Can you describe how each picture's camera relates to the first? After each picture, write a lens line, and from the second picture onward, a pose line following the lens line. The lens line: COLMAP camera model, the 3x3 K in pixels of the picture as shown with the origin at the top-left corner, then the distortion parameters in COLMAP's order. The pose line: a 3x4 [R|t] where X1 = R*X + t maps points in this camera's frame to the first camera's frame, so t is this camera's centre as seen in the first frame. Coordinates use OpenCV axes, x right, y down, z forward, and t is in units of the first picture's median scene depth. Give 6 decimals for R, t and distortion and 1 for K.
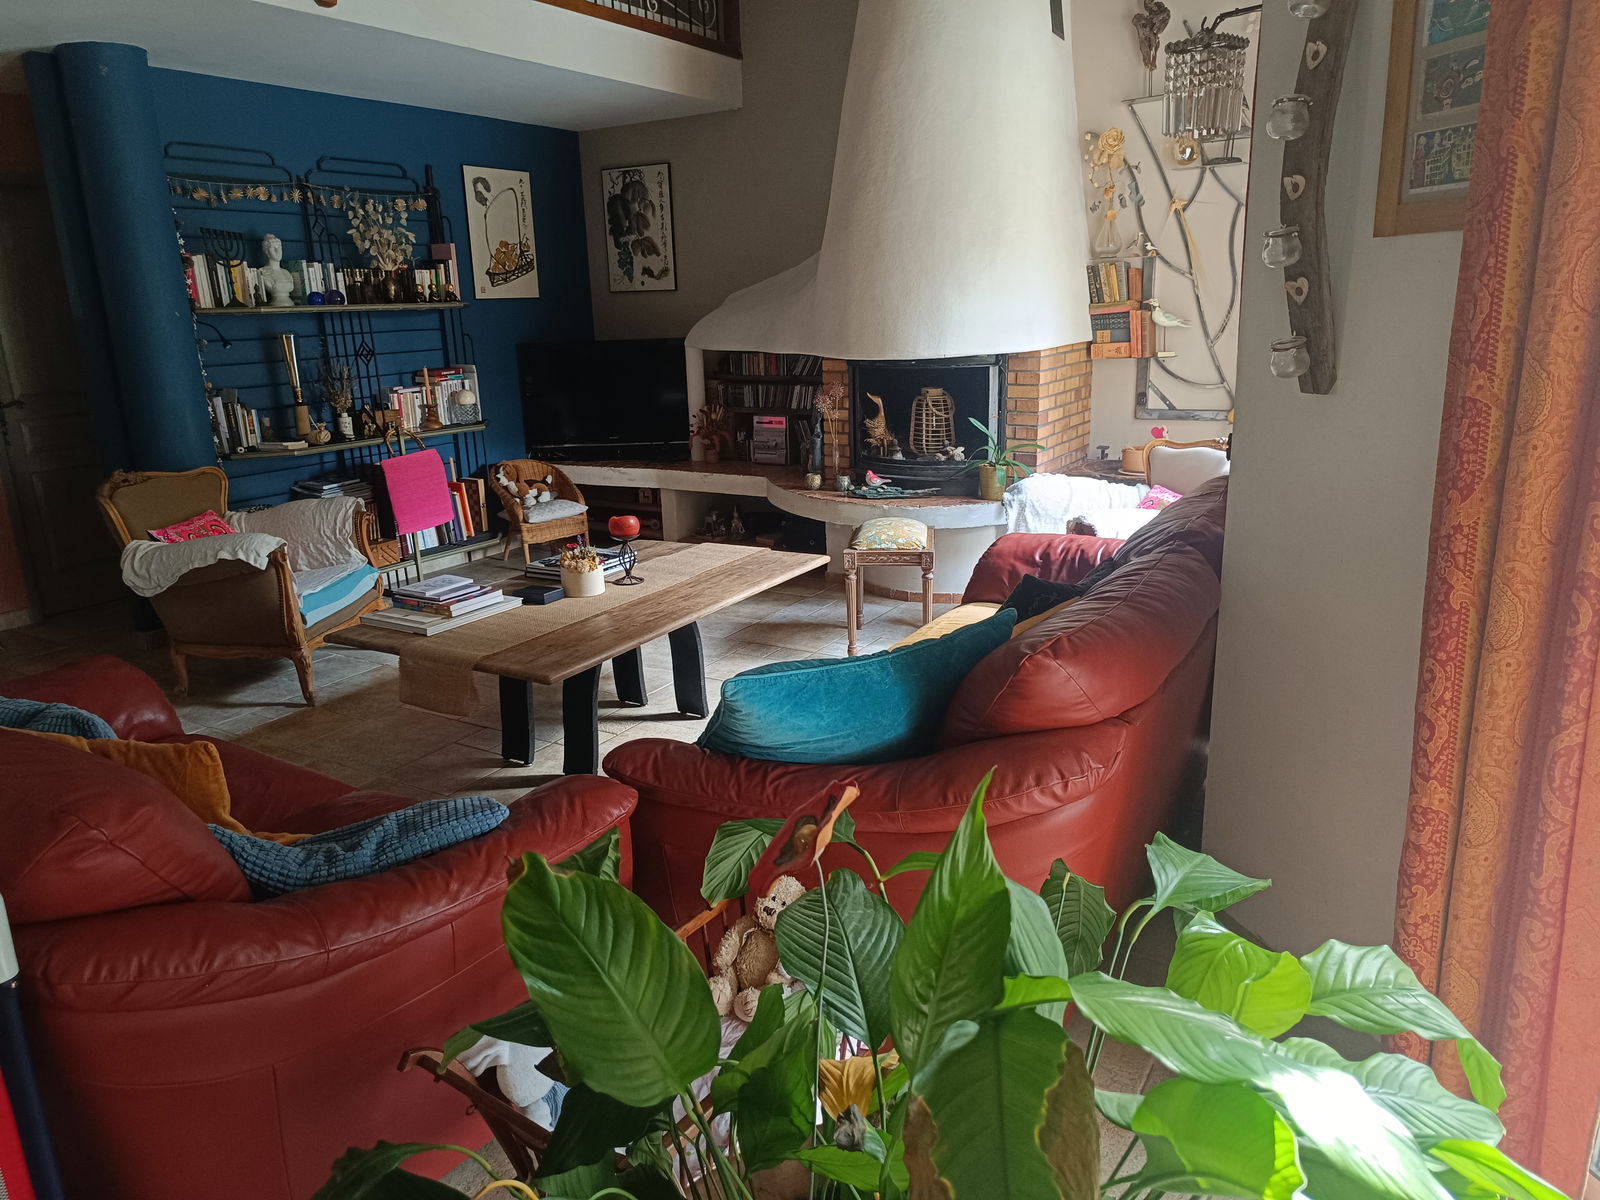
lens RADIAL K [[1109.0, 0, 825.6], [0, 1109.0, 625.3], [0, 0, 1]] dist [0.023103, -0.027476]
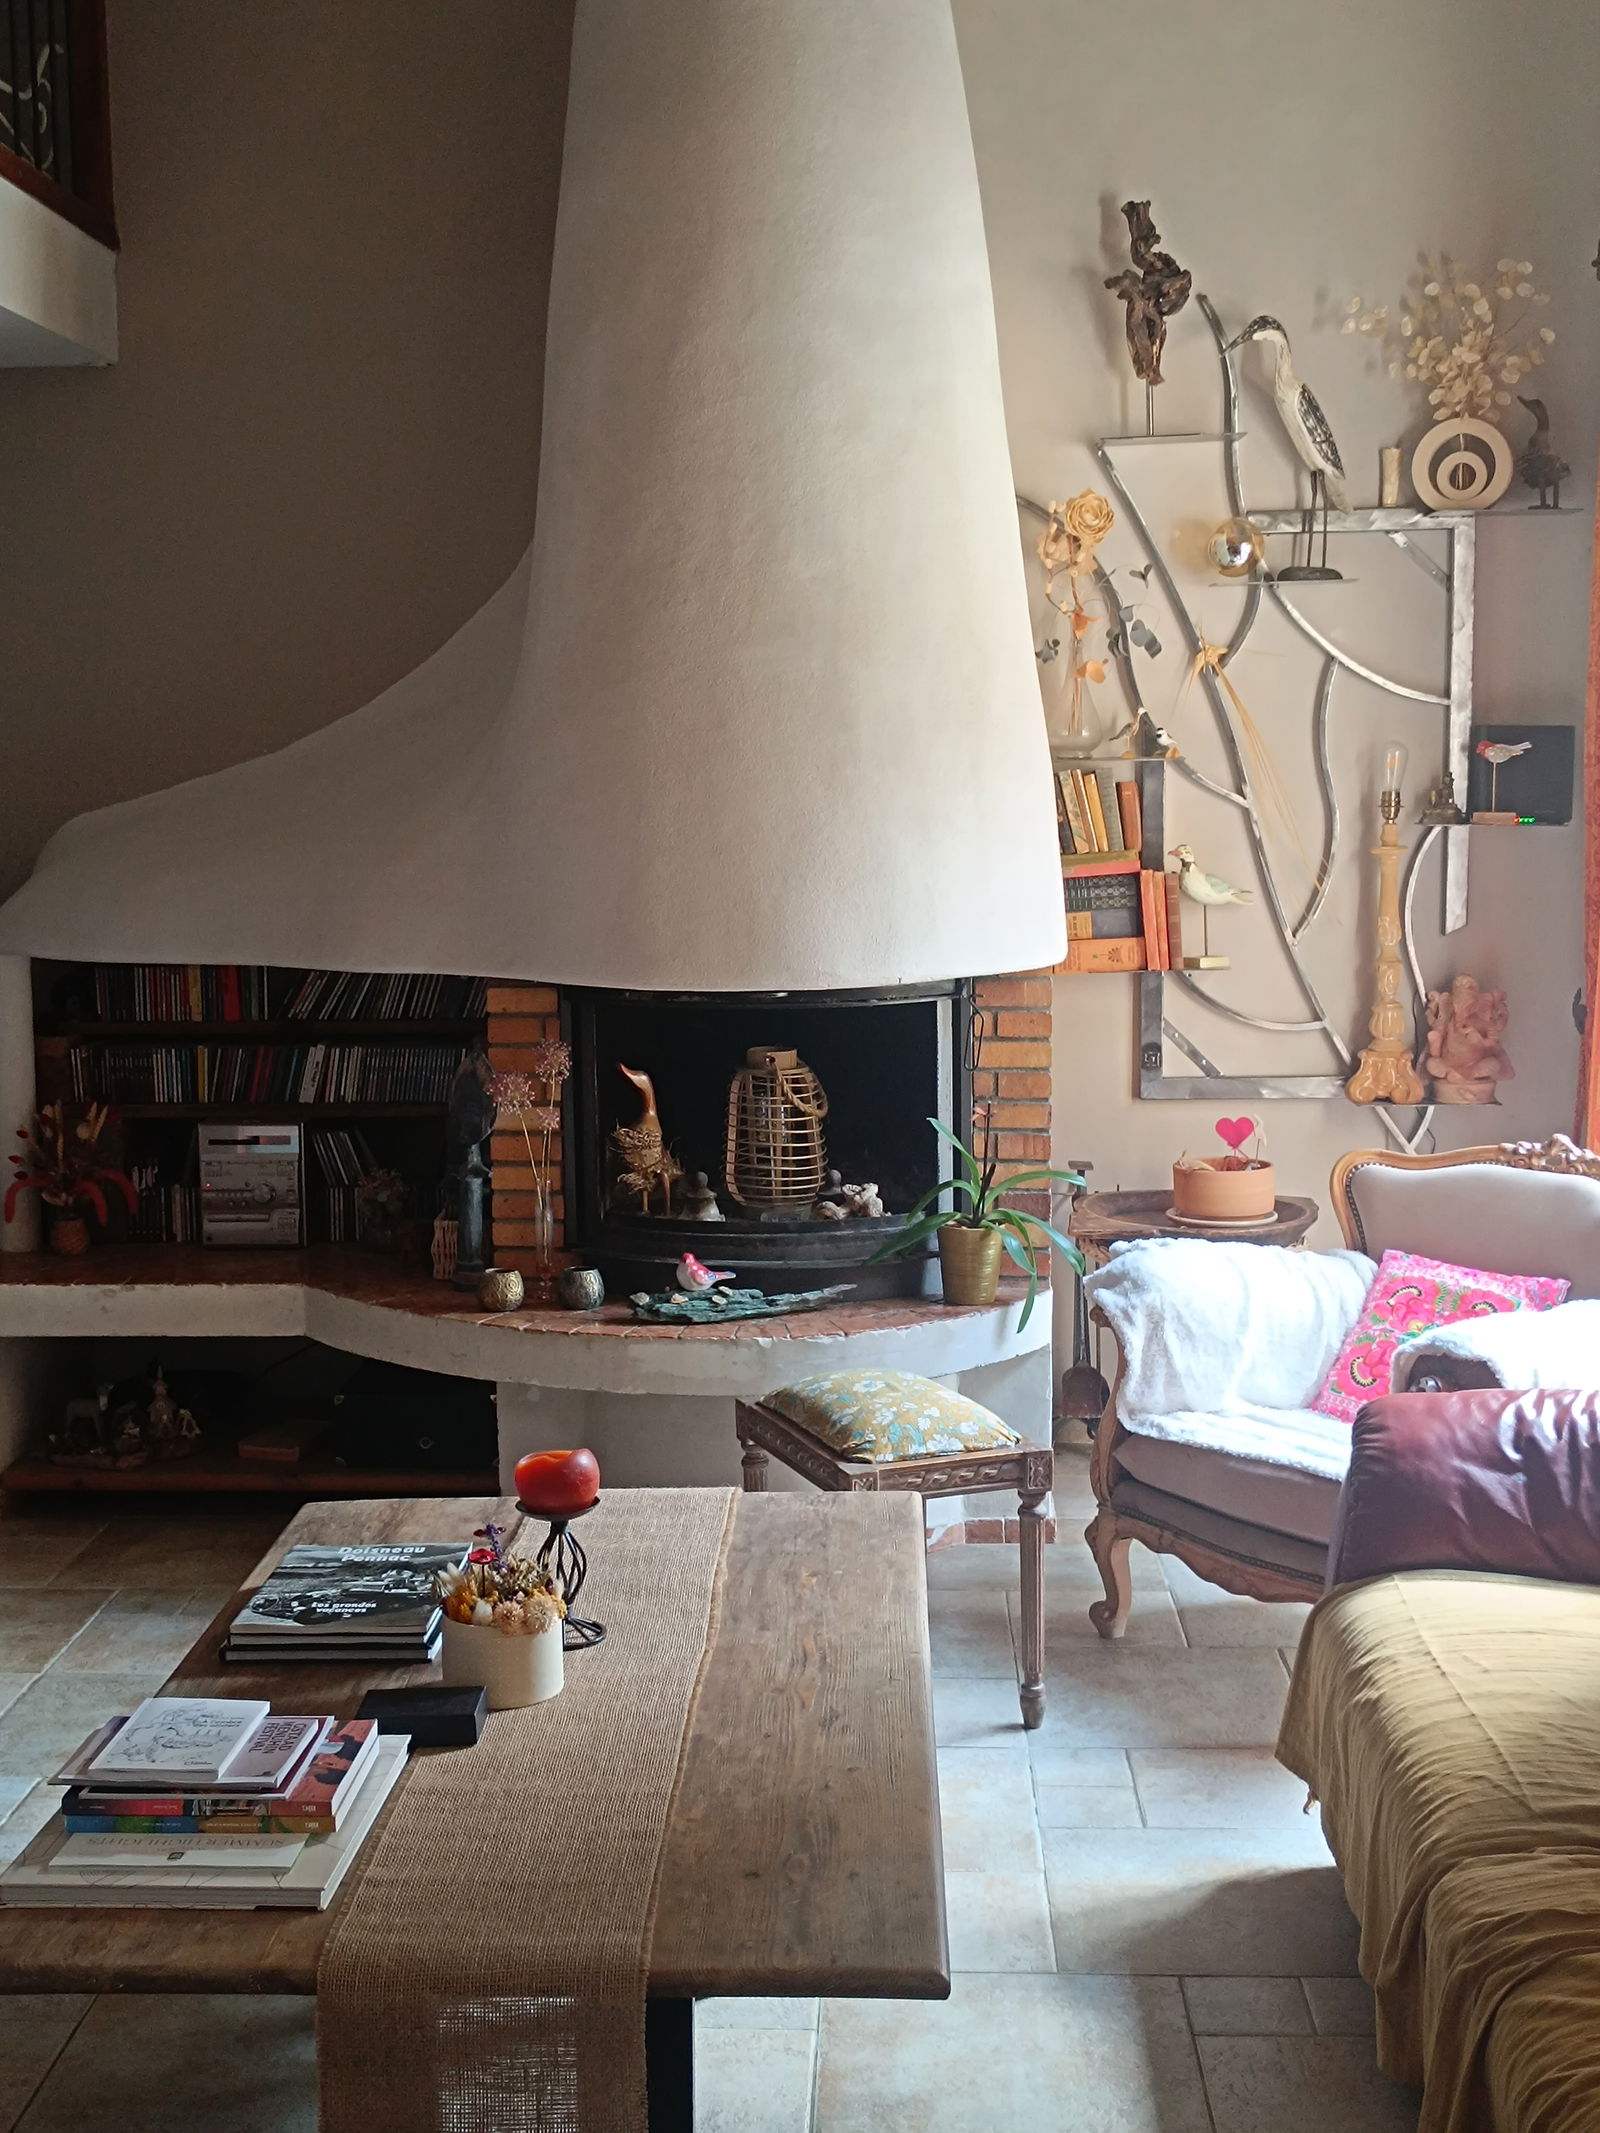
lens RADIAL K [[2521.8, 0, 792.8], [0, 2521.8, 1115.8], [0, 0, 1]] dist [0.234360, -1.175473]
pose [[0.881255, -0.044040, 0.470585, -0.348274], [0.118238, 0.984533, -0.129284, -0.063434], [-0.457613, 0.169573, 0.872832, 0.162322]]
